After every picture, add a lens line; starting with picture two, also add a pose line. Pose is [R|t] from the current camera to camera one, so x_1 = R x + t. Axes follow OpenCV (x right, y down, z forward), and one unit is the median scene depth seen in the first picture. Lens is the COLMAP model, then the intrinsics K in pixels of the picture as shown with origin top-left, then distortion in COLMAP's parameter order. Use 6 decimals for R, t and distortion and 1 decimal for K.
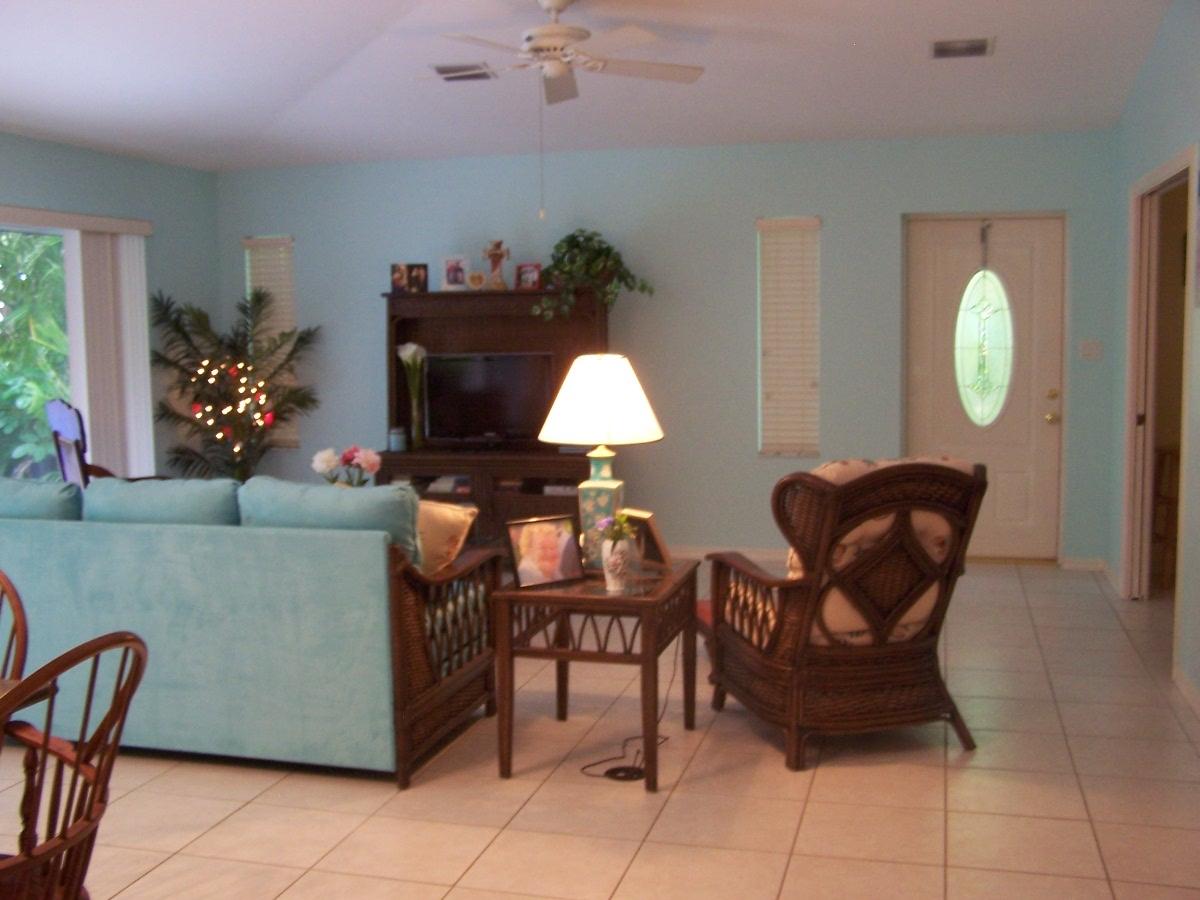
lens RADIAL K [[1351.7, 0, 598.8], [0, 1351.7, 450.3], [0, 0, 1]] dist [-0.084428, 0.000000]
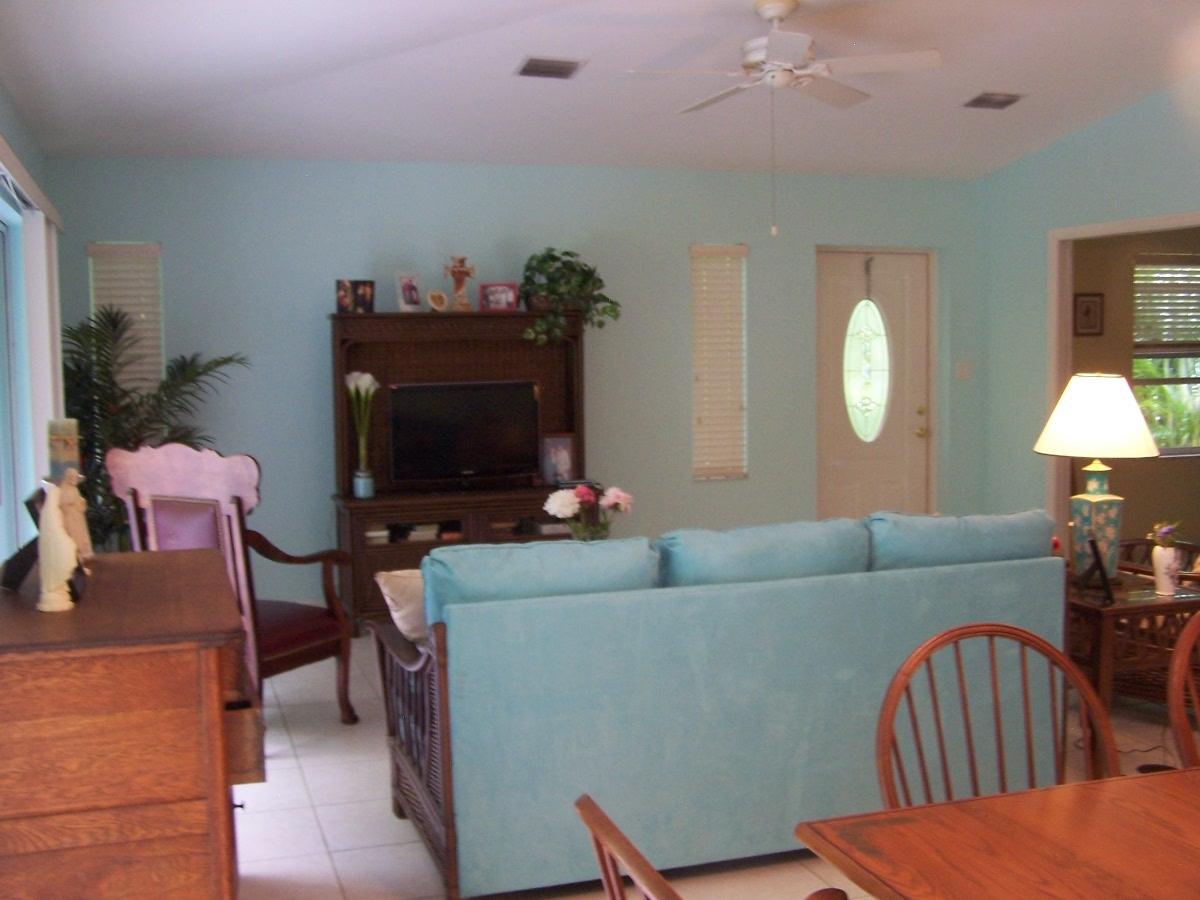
lens RADIAL K [[1351.7, 0, 609.9], [0, 1351.7, 431.7], [0, 0, 1]] dist [-0.084428, 0.000000]
pose [[0.836707, -0.033817, 0.546606, -0.486504], [0.055981, 0.998145, -0.023940, -0.011899], [-0.544782, 0.050630, 0.837048, 0.198306]]
